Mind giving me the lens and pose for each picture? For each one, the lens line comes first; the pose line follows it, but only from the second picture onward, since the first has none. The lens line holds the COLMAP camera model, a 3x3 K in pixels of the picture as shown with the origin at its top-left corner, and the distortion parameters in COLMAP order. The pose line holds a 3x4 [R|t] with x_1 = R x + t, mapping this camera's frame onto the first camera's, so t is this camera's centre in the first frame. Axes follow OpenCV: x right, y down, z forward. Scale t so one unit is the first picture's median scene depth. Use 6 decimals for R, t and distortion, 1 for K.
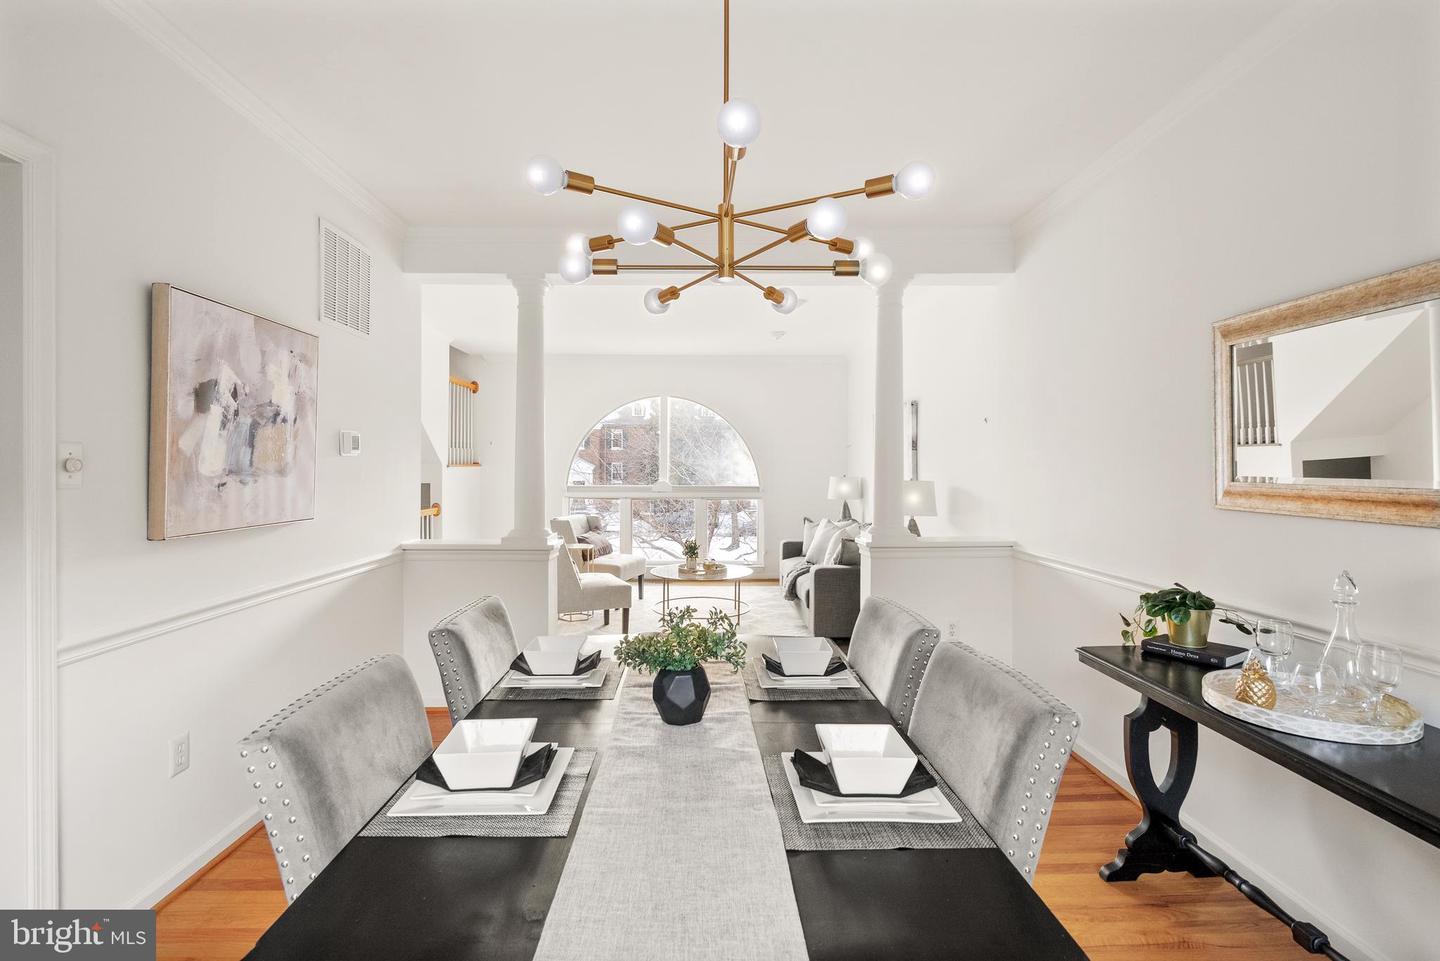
lens RADIAL K [[654.8, 0, 711.5], [0, 654.8, 470.1], [0, 0, 1]] dist [-0.001546, 0.000066]
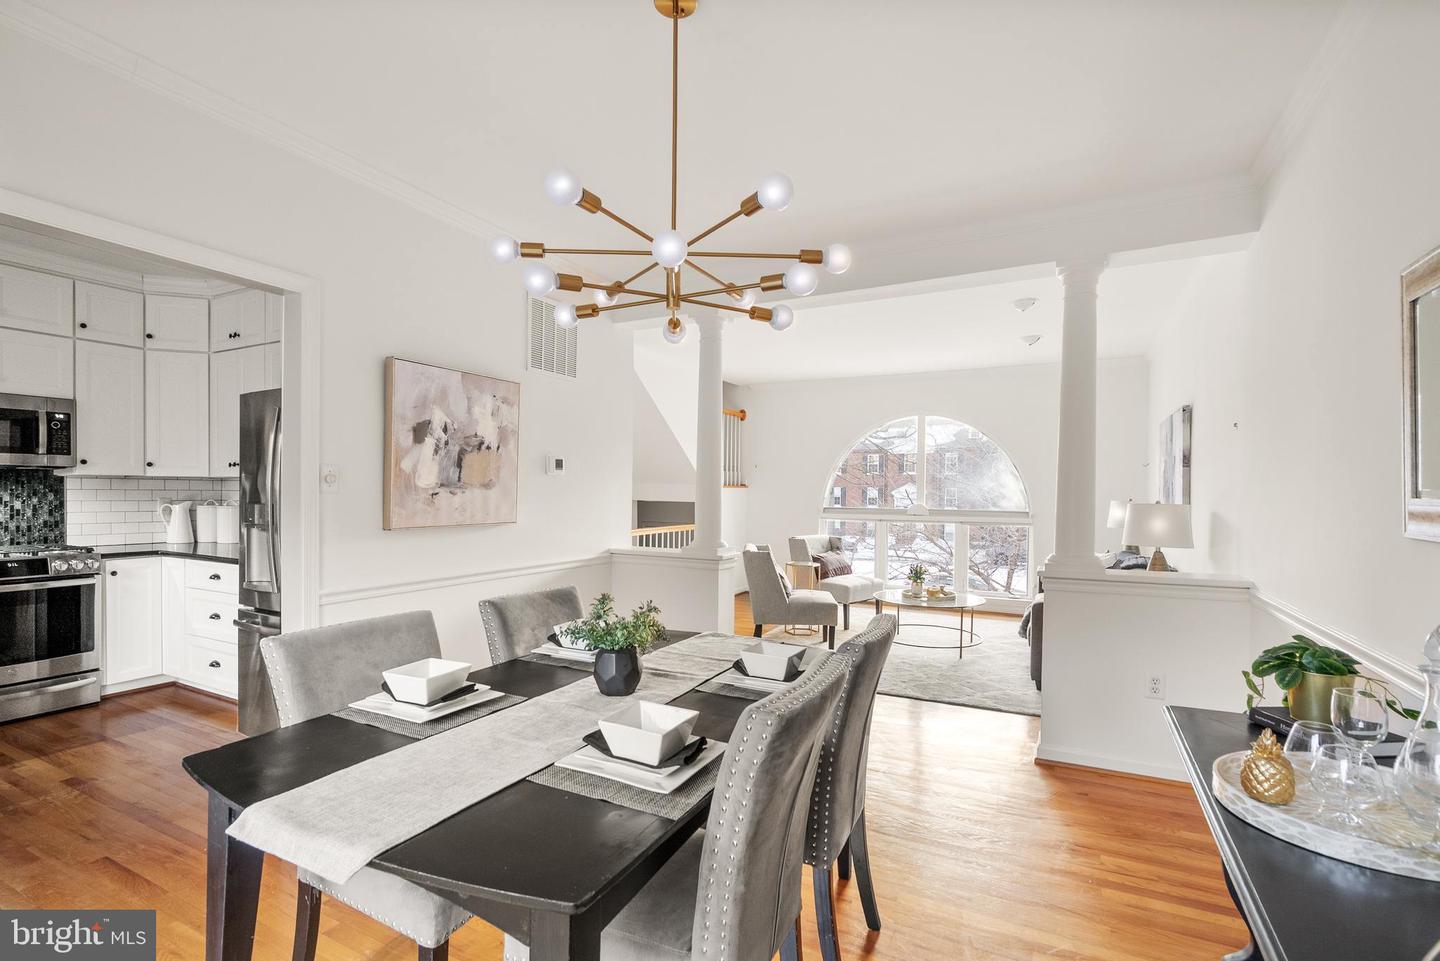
lens RADIAL K [[663.0, 0, 721.0], [0, 663.0, 496.8], [0, 0, 1]] dist [0.000463, -0.000186]
pose [[0.879959, 0.008620, -0.474971, 0.440137], [-0.007564, 0.999963, 0.004135, 0.016320], [0.474989, -0.000046, 0.879992, 0.030648]]
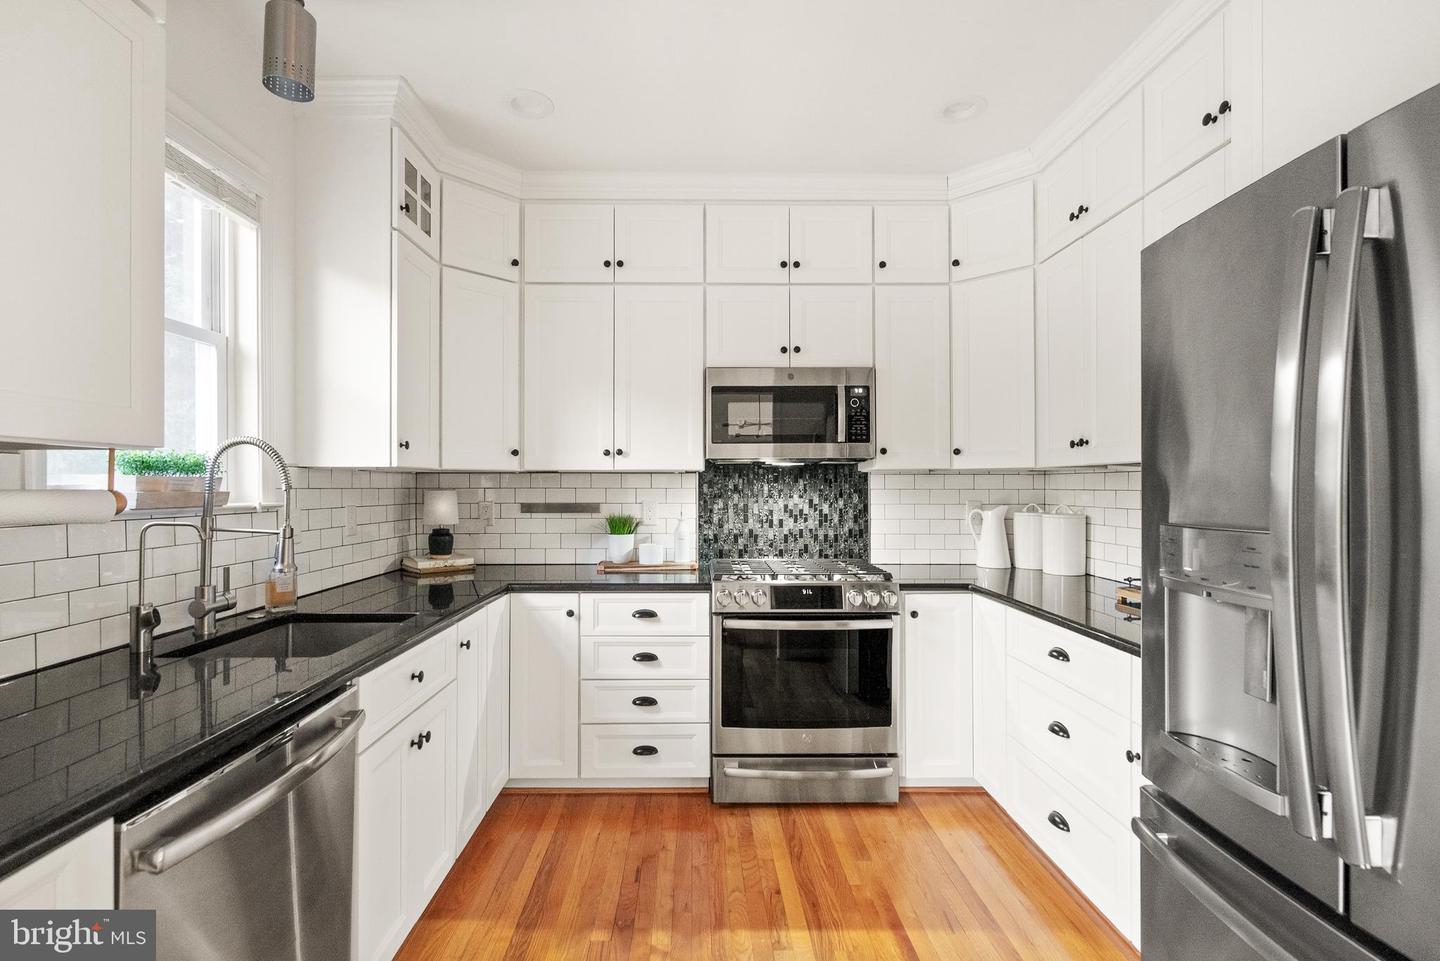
lens RADIAL K [[654.5, 0, 709.6], [0, 654.5, 485.3], [0, 0, 1]] dist [-0.002519, -0.000126]
pose [[0.004320, -0.005710, -0.999974, -0.599215], [-0.002281, 0.999981, -0.005720, 0.017487], [0.999988, 0.002306, 0.004307, 0.425728]]
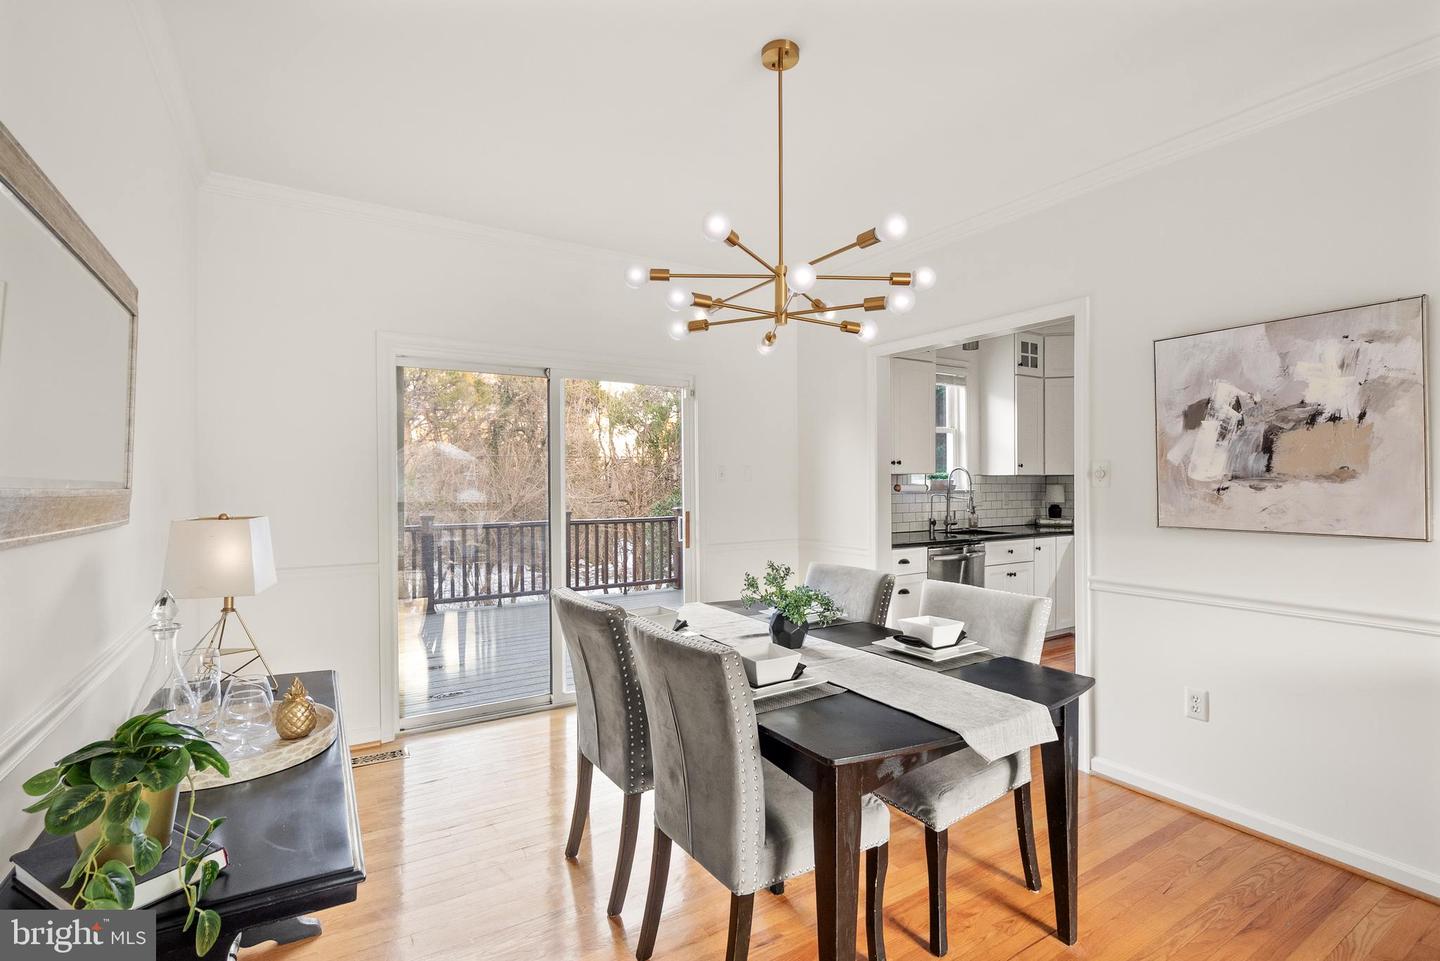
lens RADIAL K [[642.8, 0, 714.3], [0, 642.8, 478.8], [0, 0, 1]] dist [0.001277, 0.000248]
pose [[-0.860667, -0.004297, -0.509151, 0.530841], [-0.002550, 0.999988, -0.004128, 0.010814], [0.509162, -0.002255, -0.860668, 1.397435]]
